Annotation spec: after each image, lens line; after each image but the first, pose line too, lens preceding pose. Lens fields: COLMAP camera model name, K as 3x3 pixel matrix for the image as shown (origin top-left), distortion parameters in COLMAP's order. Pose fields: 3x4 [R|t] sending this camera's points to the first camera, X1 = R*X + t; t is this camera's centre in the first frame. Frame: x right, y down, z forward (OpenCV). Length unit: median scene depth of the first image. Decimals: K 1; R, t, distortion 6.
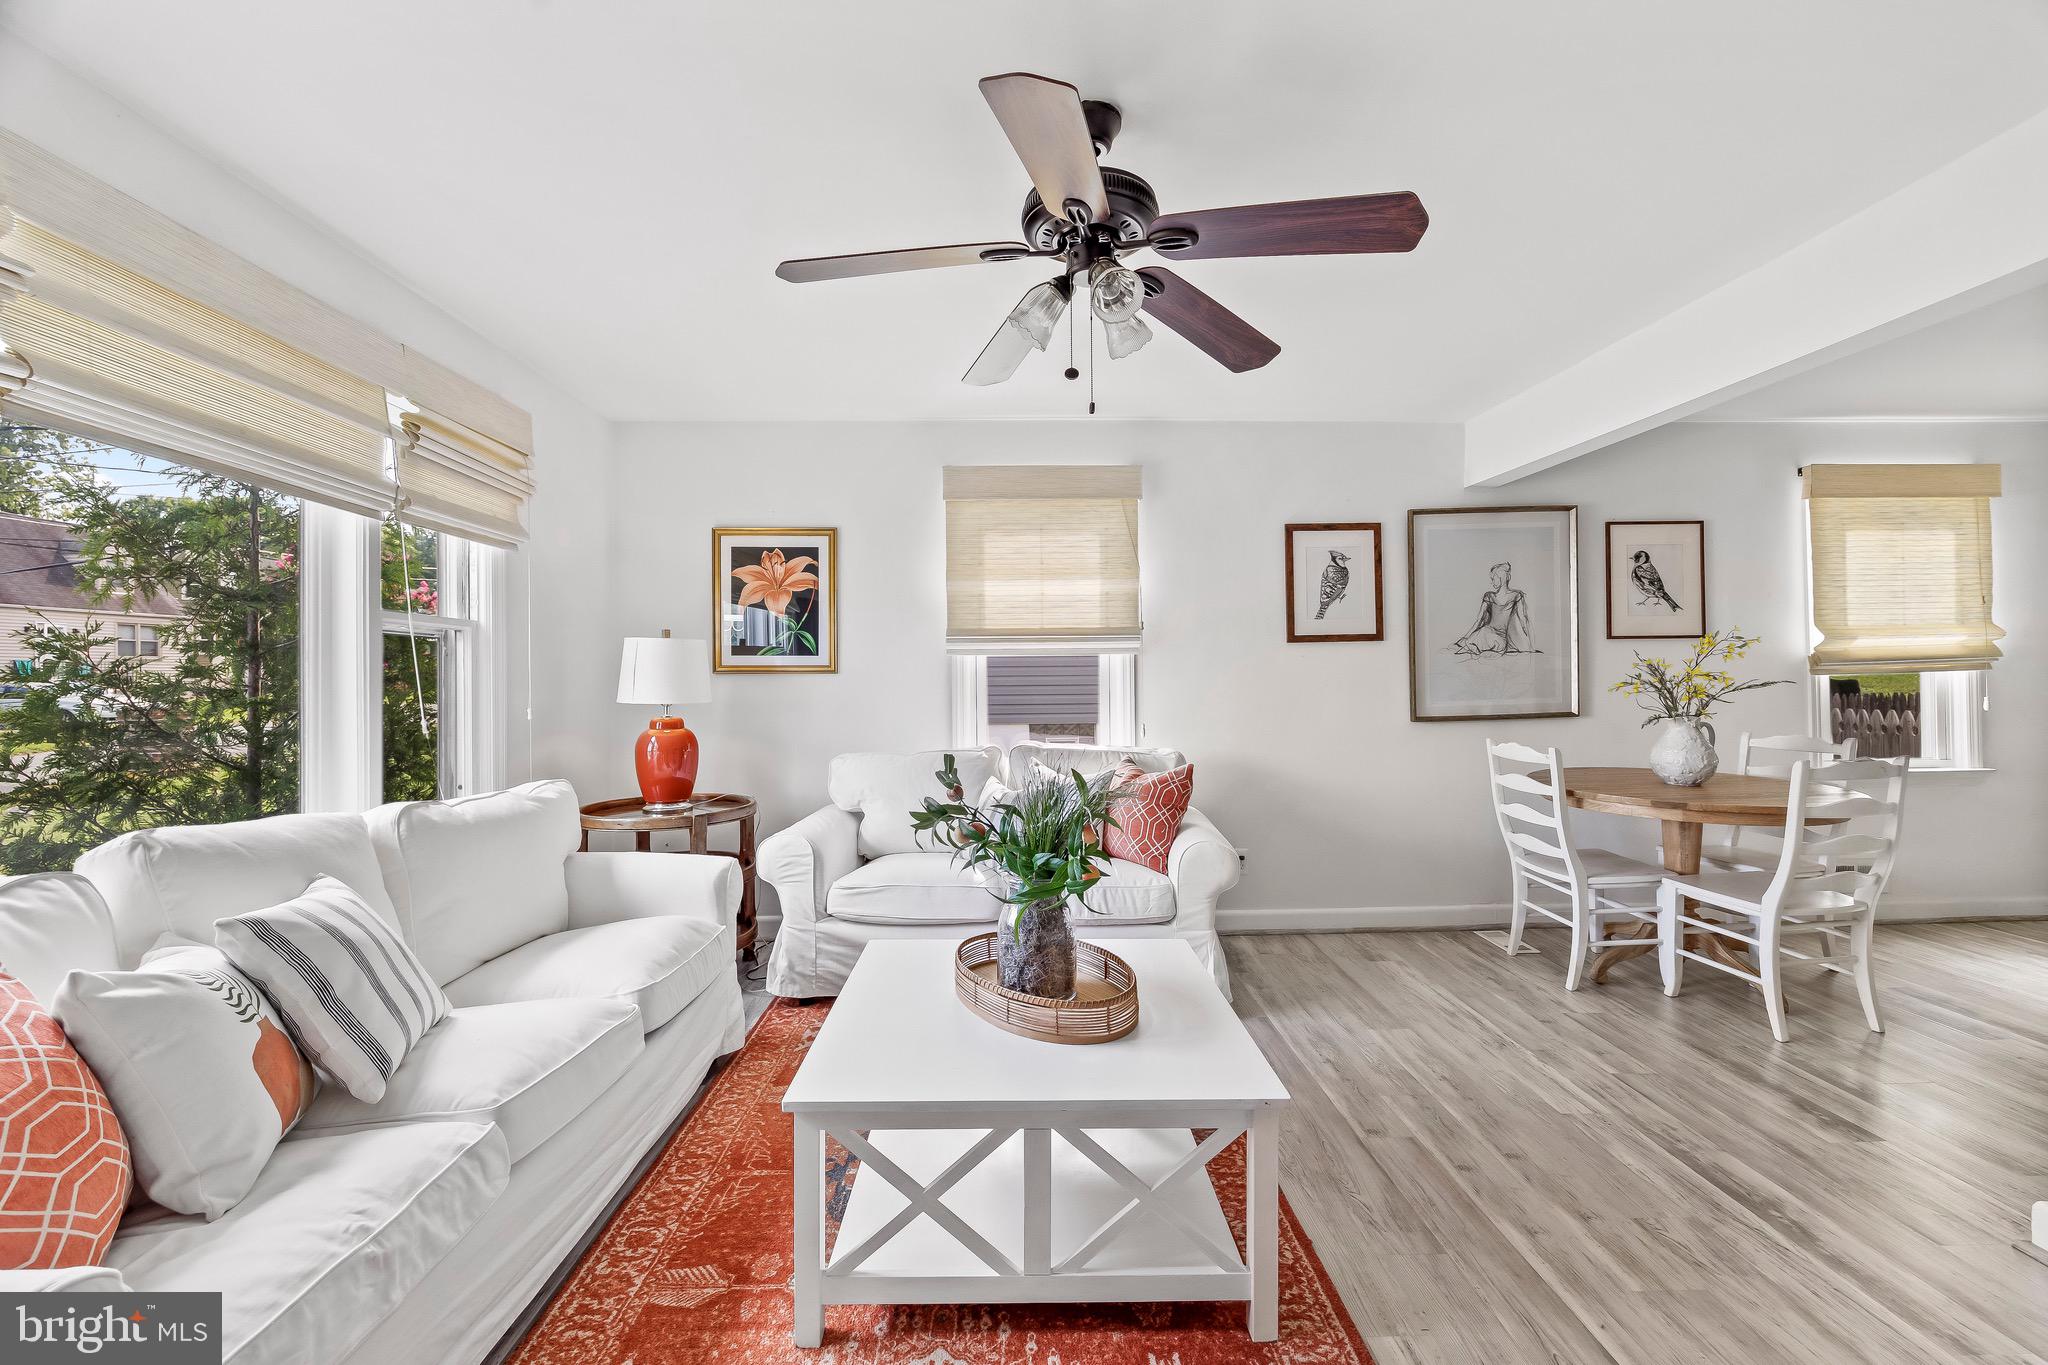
lens RADIAL K [[837.6, 0, 1030.6], [0, 837.6, 681.9], [0, 0, 1]] dist [-0.001881, 0.000692]
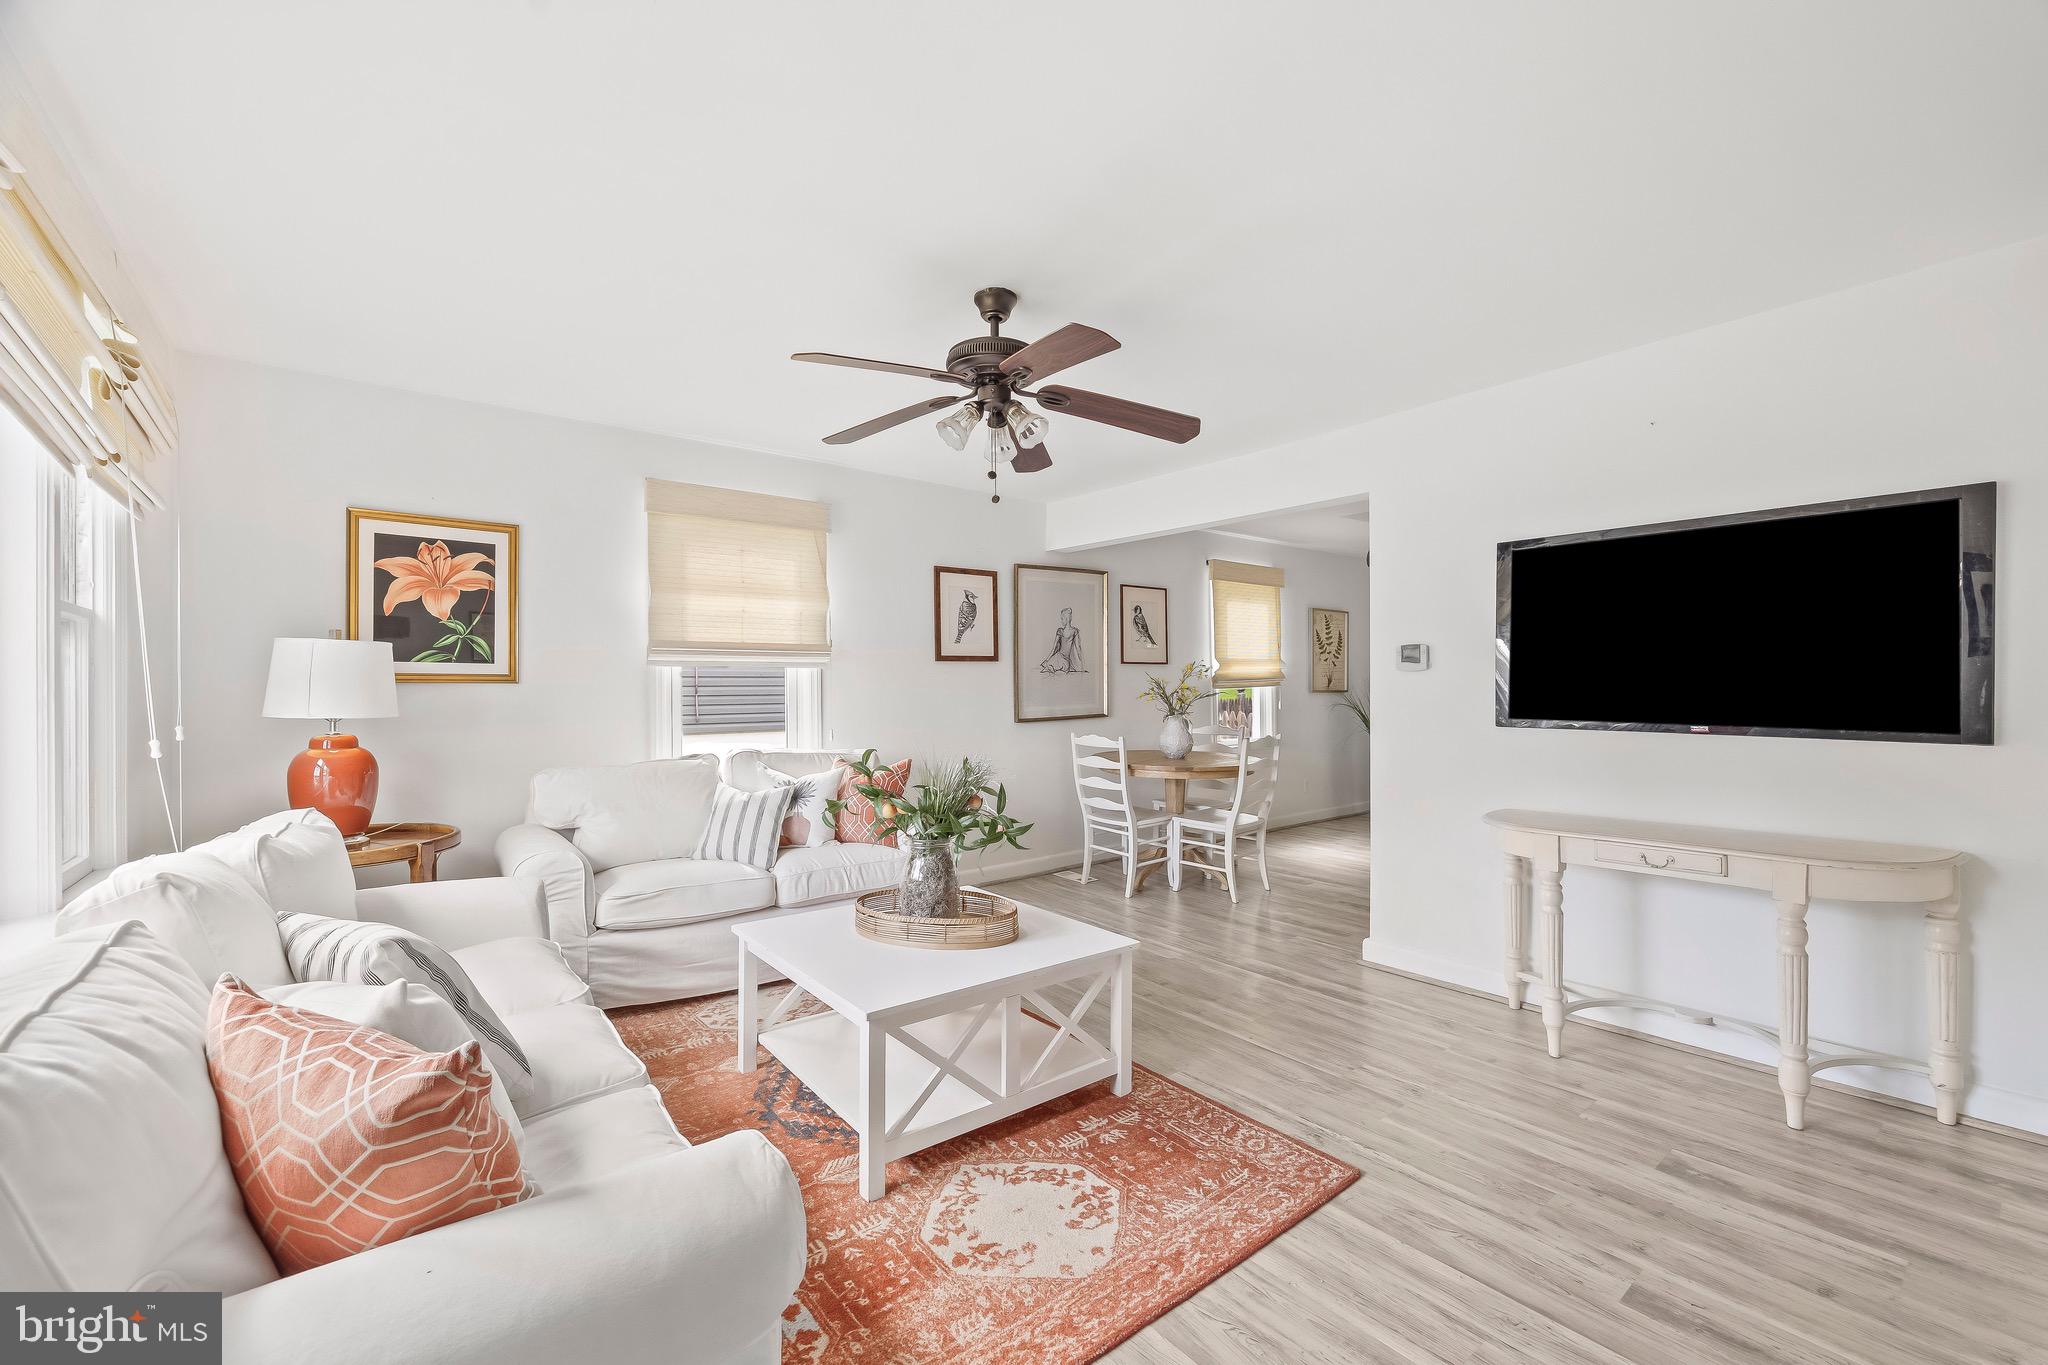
lens RADIAL K [[837.6, 0, 1031.5], [0, 837.6, 691.1], [0, 0, 1]] dist [-0.001881, 0.000692]
pose [[0.792862, 0.001633, 0.609399, -0.345682], [-0.000437, 0.999998, -0.002111, 0.000137], [-0.609401, 0.001407, 0.792861, -0.075004]]
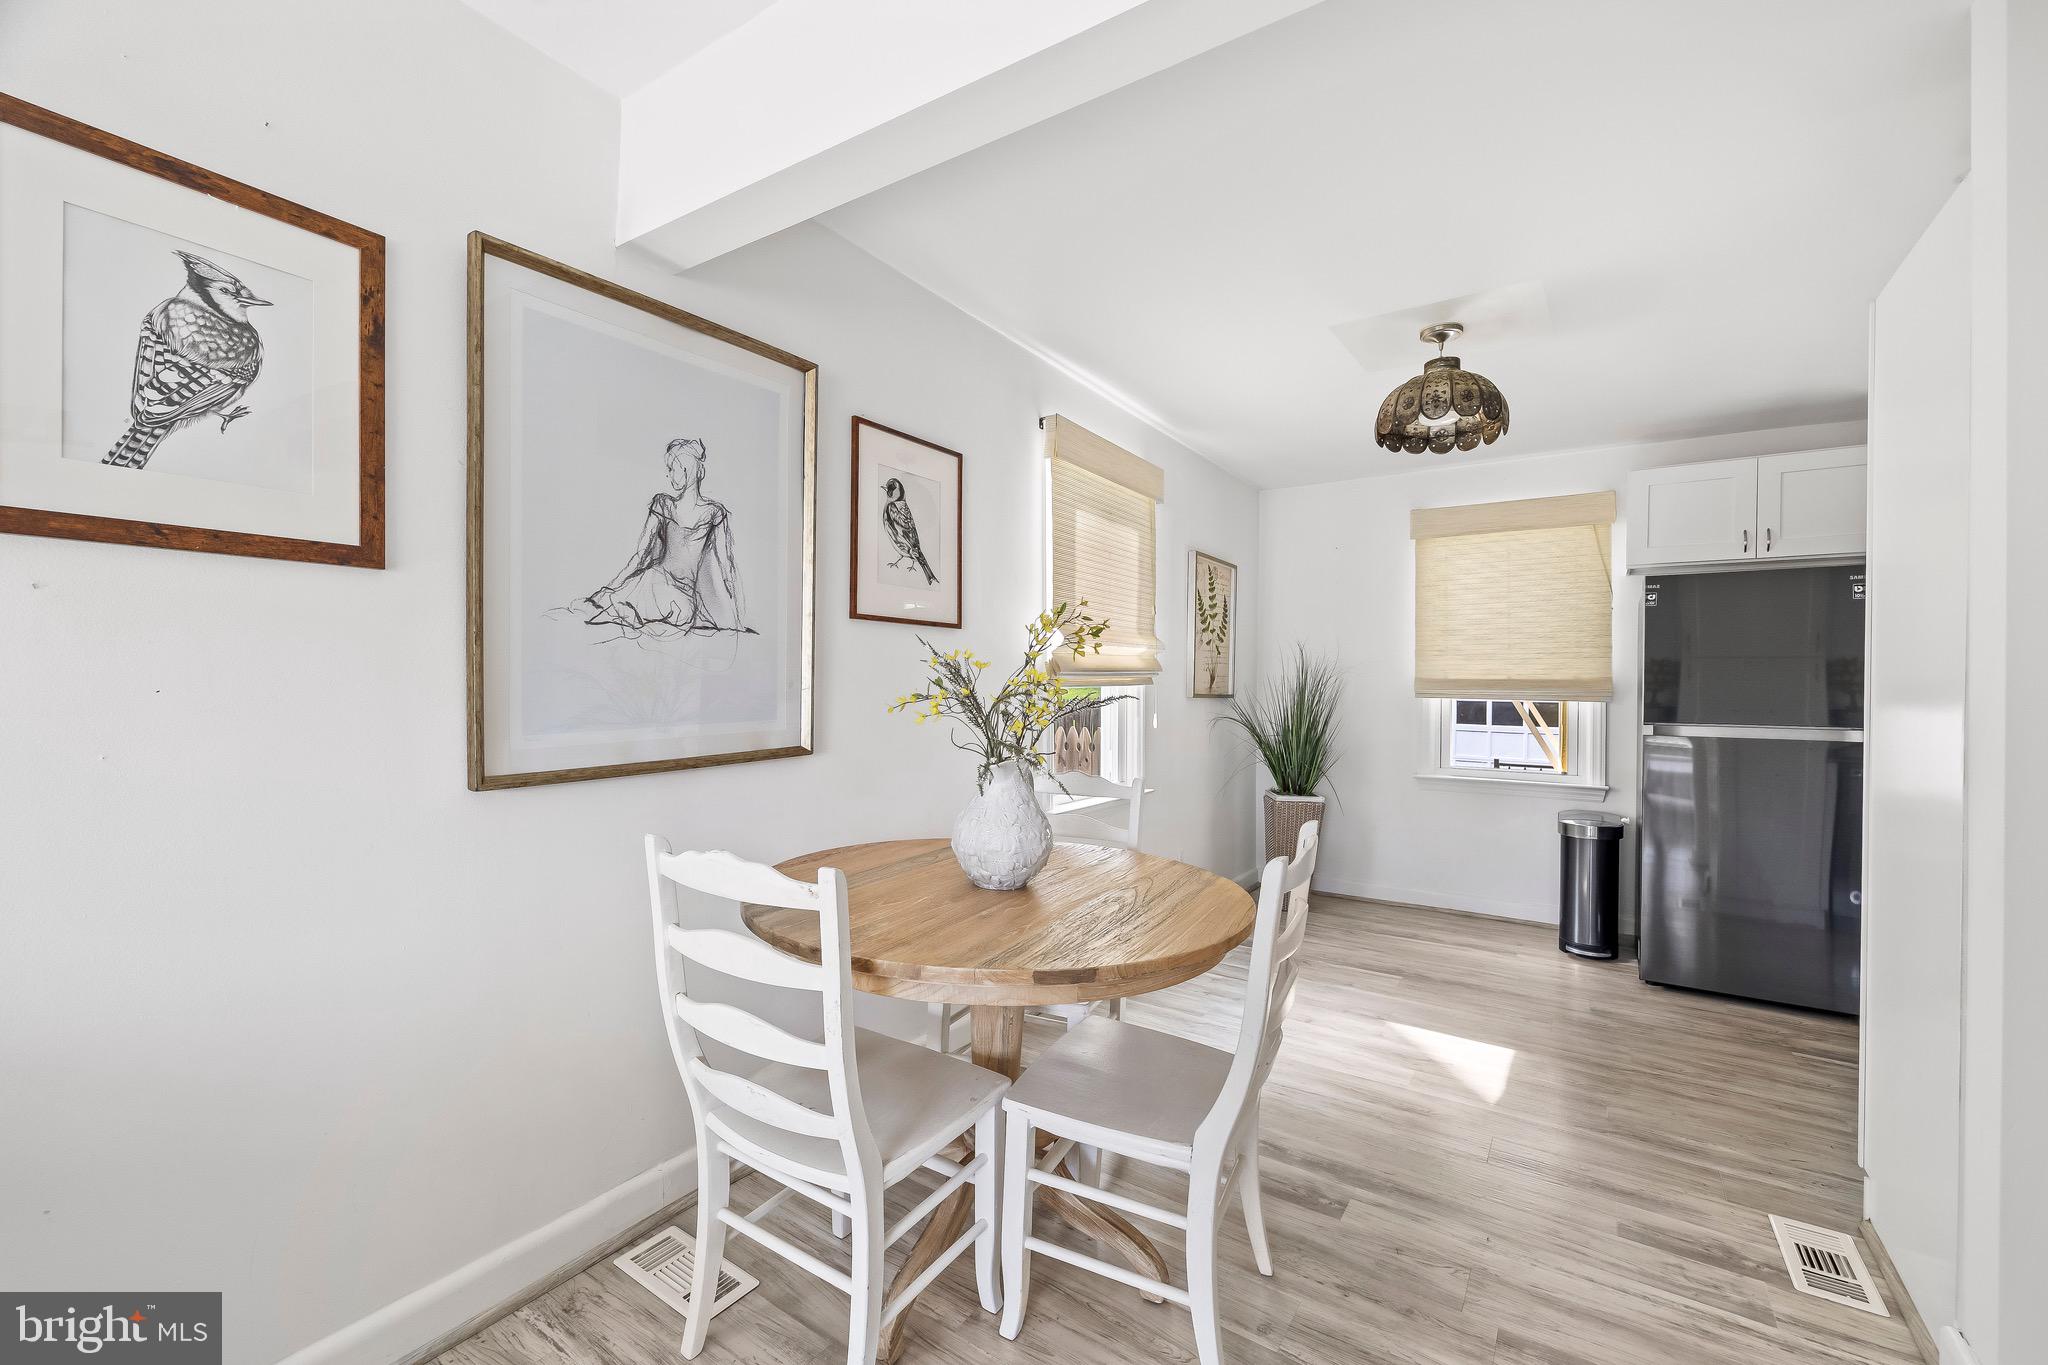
lens RADIAL K [[837.6, 0, 1014.1], [0, 837.6, 687.8], [0, 0, 1]] dist [-0.001881, 0.000692]
pose [[0.592441, 0.017321, 0.805427, 0.300374], [-0.018038, 0.999803, -0.008233, -0.000419], [-0.805412, -0.009651, 0.592637, 0.584576]]
